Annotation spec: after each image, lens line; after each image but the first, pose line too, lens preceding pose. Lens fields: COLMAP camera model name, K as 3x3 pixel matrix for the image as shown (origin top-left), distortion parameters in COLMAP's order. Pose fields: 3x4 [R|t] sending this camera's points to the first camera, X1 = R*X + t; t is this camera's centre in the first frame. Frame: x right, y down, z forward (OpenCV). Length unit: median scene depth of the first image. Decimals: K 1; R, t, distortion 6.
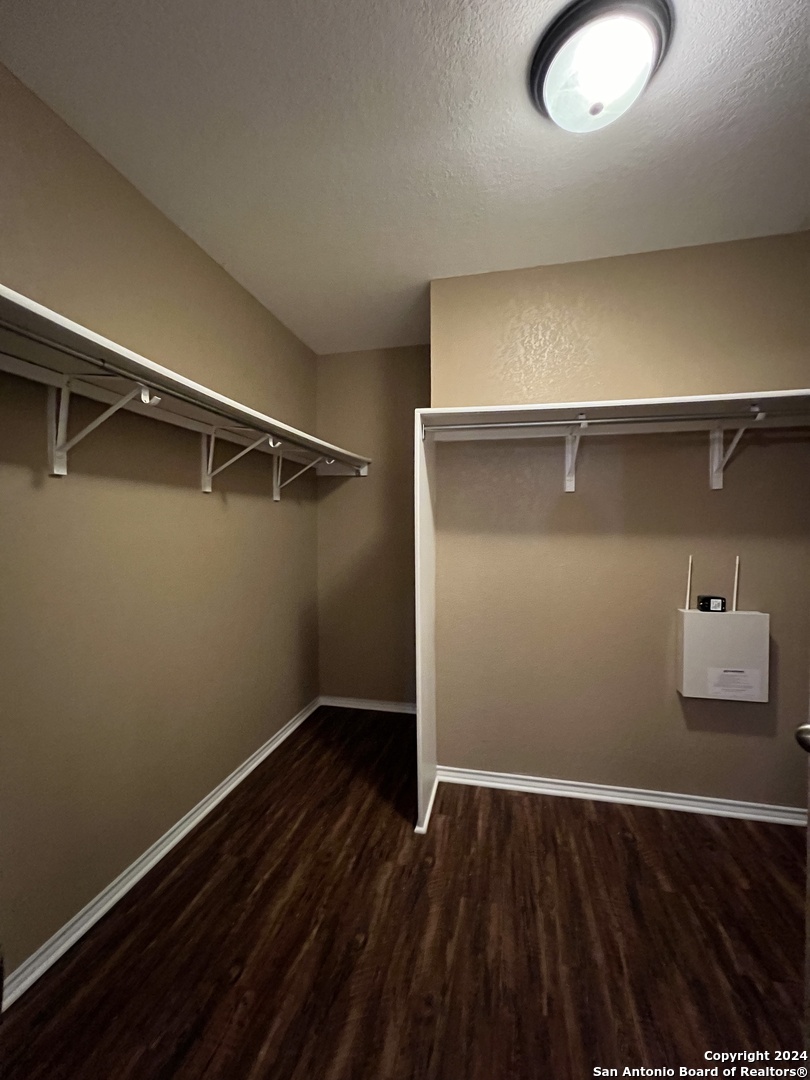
lens RADIAL K [[430.4, 0, 407.6], [0, 430.4, 535.2], [0, 0, 1]] dist [-0.000510, 0.000164]
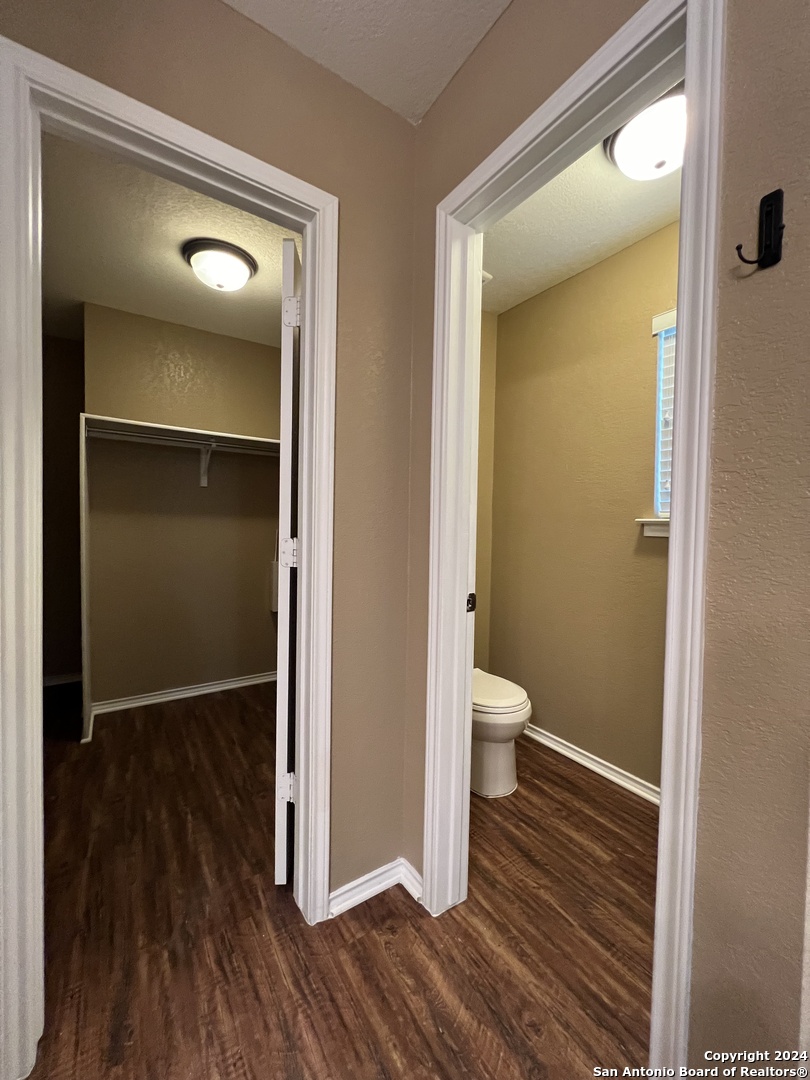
lens RADIAL K [[430.4, 0, 407.0], [0, 430.4, 538.1], [0, 0, 1]] dist [-0.000510, 0.000164]
pose [[0.687973, -0.009112, 0.725679, -0.239224], [-0.007370, 0.999782, 0.019540, 0.043538], [-0.725698, -0.018792, 0.687756, -0.577185]]
